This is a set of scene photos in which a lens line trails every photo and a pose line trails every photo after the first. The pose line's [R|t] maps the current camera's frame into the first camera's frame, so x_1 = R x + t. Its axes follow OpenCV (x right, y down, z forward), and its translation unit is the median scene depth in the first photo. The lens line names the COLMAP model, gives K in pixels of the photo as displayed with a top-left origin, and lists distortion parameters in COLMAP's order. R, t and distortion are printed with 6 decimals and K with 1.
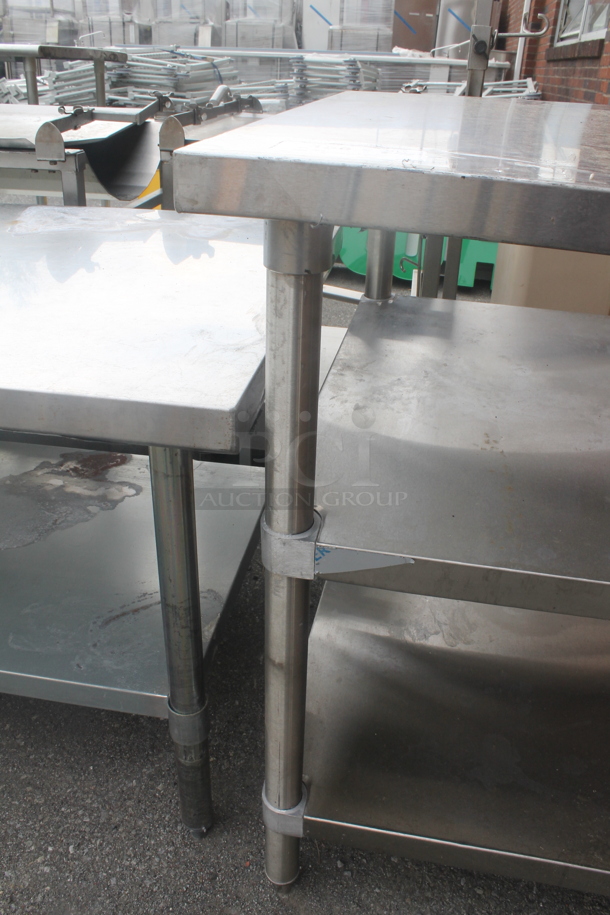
lens RADIAL K [[770.5, 0, 305.2], [0, 770.5, 459.0], [0, 0, 1]] dist [-0.166044, 0.129818]
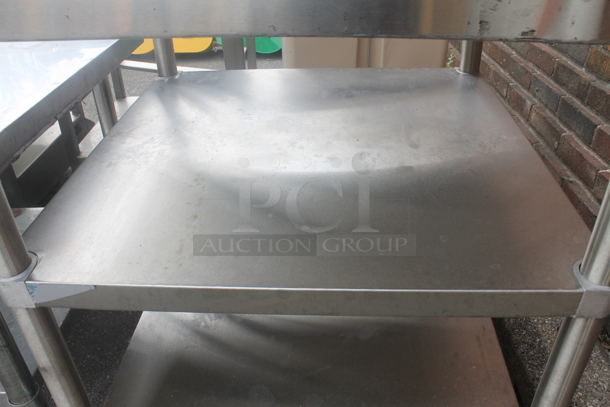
lens RADIAL K [[513.7, 0, 304.8], [0, 513.7, 204.0], [0, 0, 1]] dist [-0.166044, 0.129818]
pose [[0.987332, -0.127054, 0.095043, 0.275115], [0.121482, 0.990637, 0.062300, -0.011101], [-0.102068, -0.049965, 0.993522, 0.077960]]
